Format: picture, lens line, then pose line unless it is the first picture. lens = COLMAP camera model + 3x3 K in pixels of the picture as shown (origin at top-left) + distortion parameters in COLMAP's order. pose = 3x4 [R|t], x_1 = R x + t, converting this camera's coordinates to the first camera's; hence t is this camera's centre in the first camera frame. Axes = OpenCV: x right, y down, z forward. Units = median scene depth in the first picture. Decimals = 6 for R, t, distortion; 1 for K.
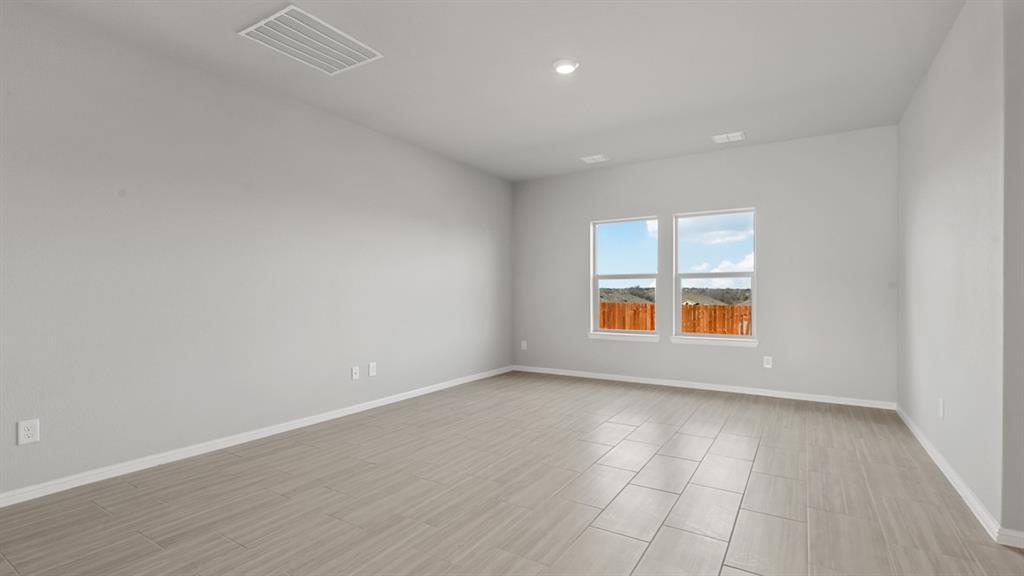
lens RADIAL K [[467.3, 0, 512.0], [0, 467.3, 293.8], [0, 0, 1]] dist [0.000164, 0.000145]
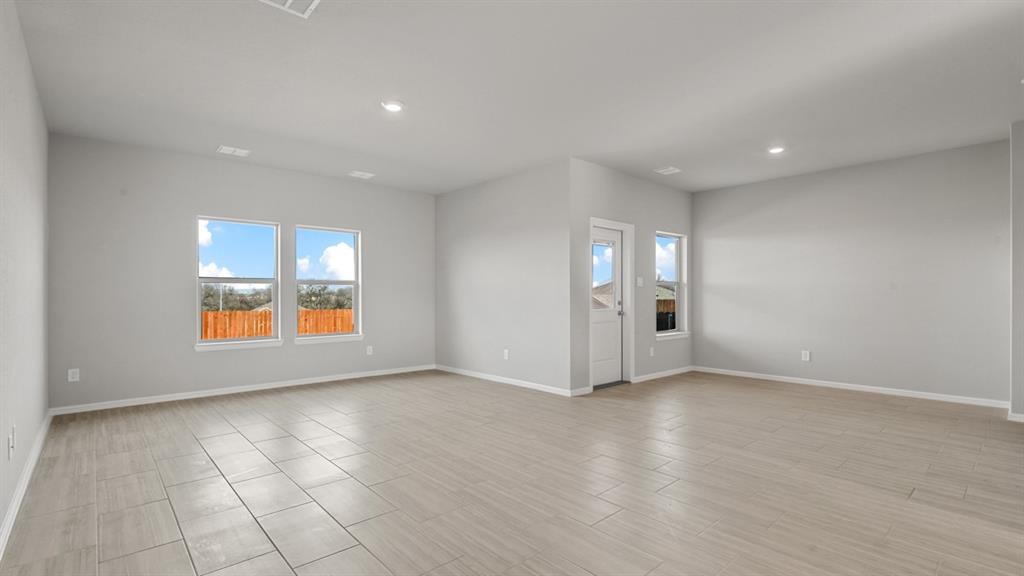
lens RADIAL K [[467.3, 0, 512.0], [0, 467.3, 293.8], [0, 0, 1]] dist [0.000164, 0.000145]
pose [[0.273785, 0.005348, 0.961776, -0.599622], [0.003827, 0.999971, -0.006649, -0.002396], [-0.961783, 0.005501, 0.273756, 0.250034]]
